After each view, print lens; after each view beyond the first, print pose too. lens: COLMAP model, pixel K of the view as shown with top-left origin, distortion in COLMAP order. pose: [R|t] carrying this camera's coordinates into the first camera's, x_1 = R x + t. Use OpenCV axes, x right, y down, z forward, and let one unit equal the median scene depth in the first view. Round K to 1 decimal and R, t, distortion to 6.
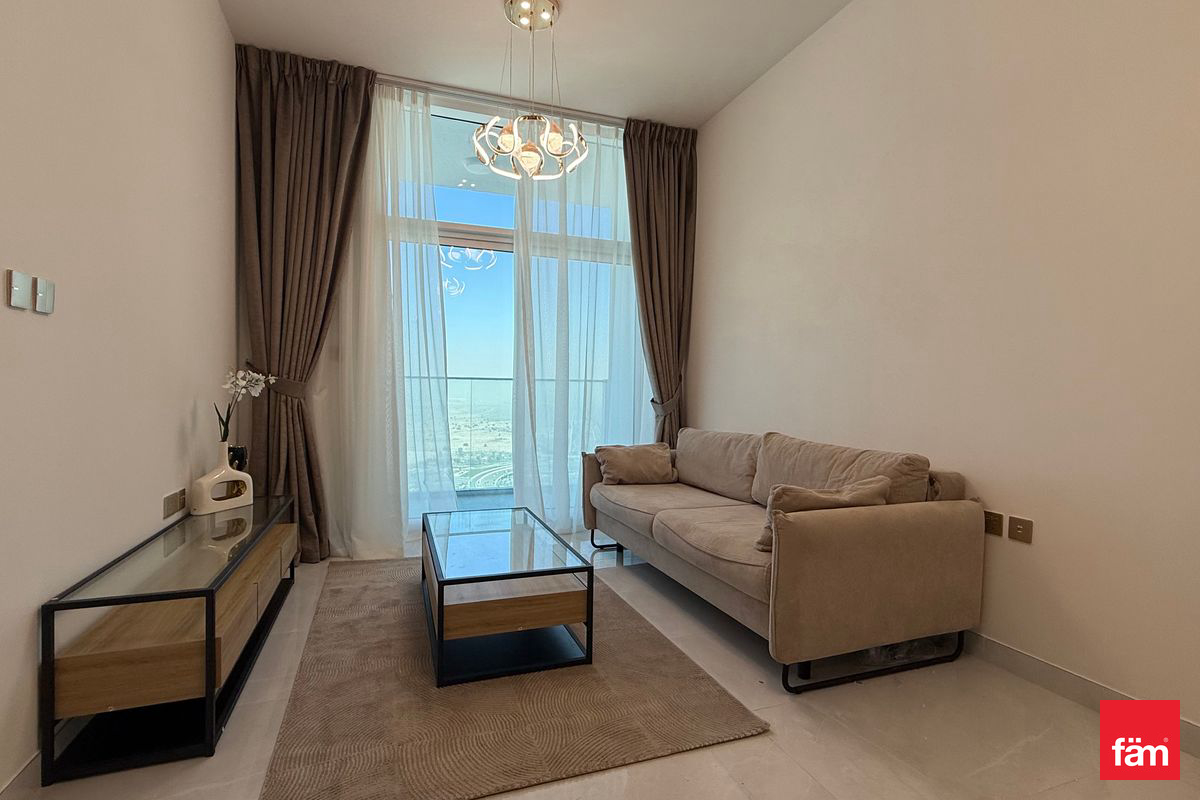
lens RADIAL K [[567.0, 0, 596.6], [0, 567.0, 401.8], [0, 0, 1]] dist [0.000918, -0.001247]
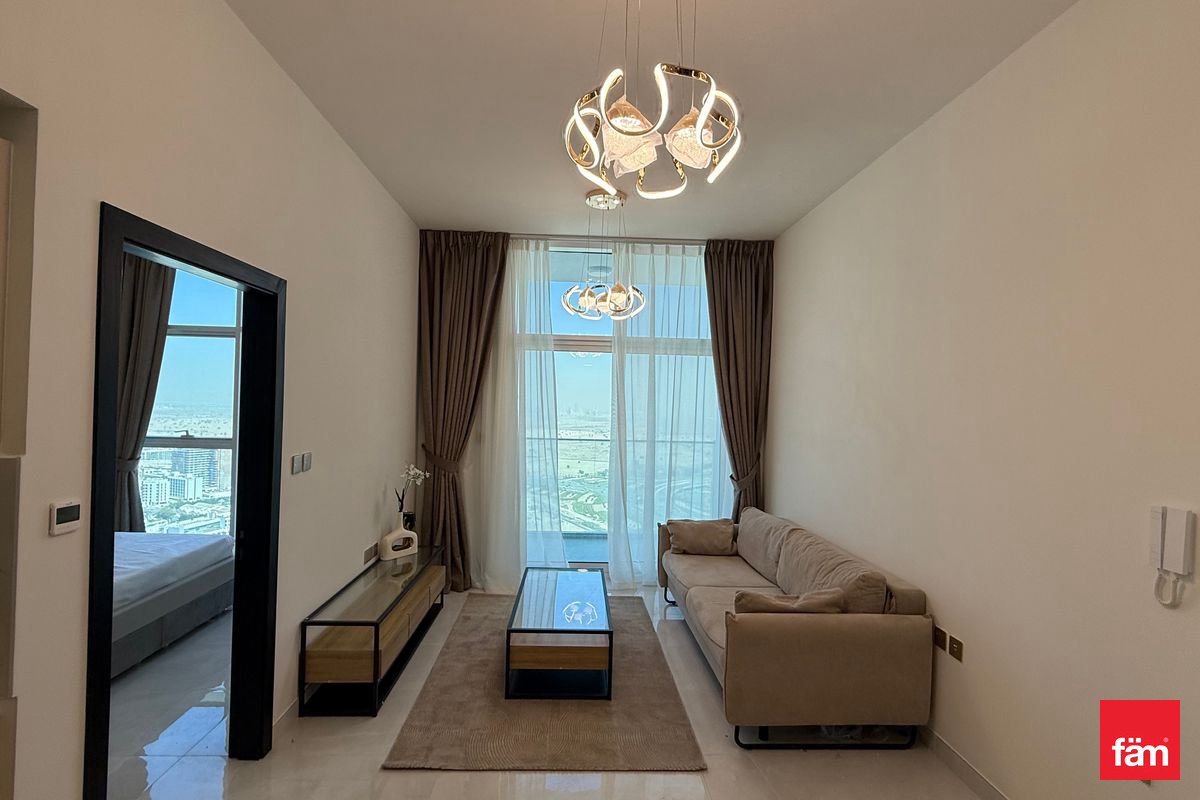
lens RADIAL K [[567.0, 0, 593.5], [0, 567.0, 404.3], [0, 0, 1]] dist [0.000918, -0.001247]
pose [[0.951667, 0.010818, -0.306940, 0.293895], [-0.017650, 0.999654, -0.019490, -0.192648], [0.306623, 0.023966, 0.951529, -0.292642]]
